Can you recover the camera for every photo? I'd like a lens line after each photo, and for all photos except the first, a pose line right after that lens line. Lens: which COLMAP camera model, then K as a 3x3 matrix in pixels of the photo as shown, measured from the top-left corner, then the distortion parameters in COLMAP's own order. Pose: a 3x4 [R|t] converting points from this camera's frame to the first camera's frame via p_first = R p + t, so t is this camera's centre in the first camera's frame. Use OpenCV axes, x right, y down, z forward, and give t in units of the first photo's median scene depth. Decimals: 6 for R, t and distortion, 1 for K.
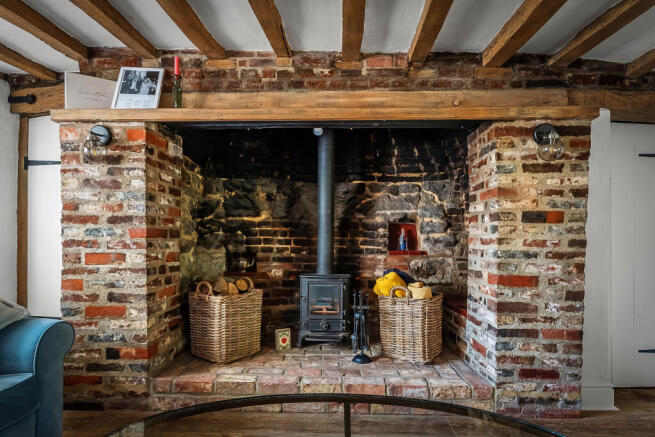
lens RADIAL K [[343.9, 0, 328.8], [0, 343.9, 238.5], [0, 0, 1]] dist [-0.002133, -0.000262]
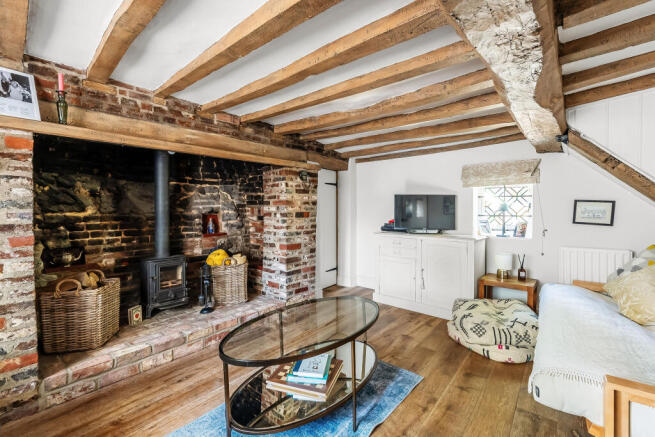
lens RADIAL K [[290.9, 0, 327.6], [0, 290.9, 213.7], [0, 0, 1]] dist [0.001005, 0.000190]
pose [[0.625155, -0.023536, 0.780145, -0.583788], [0.010550, 0.999709, 0.021706, -0.093550], [-0.780429, -0.005339, 0.625222, -0.198368]]
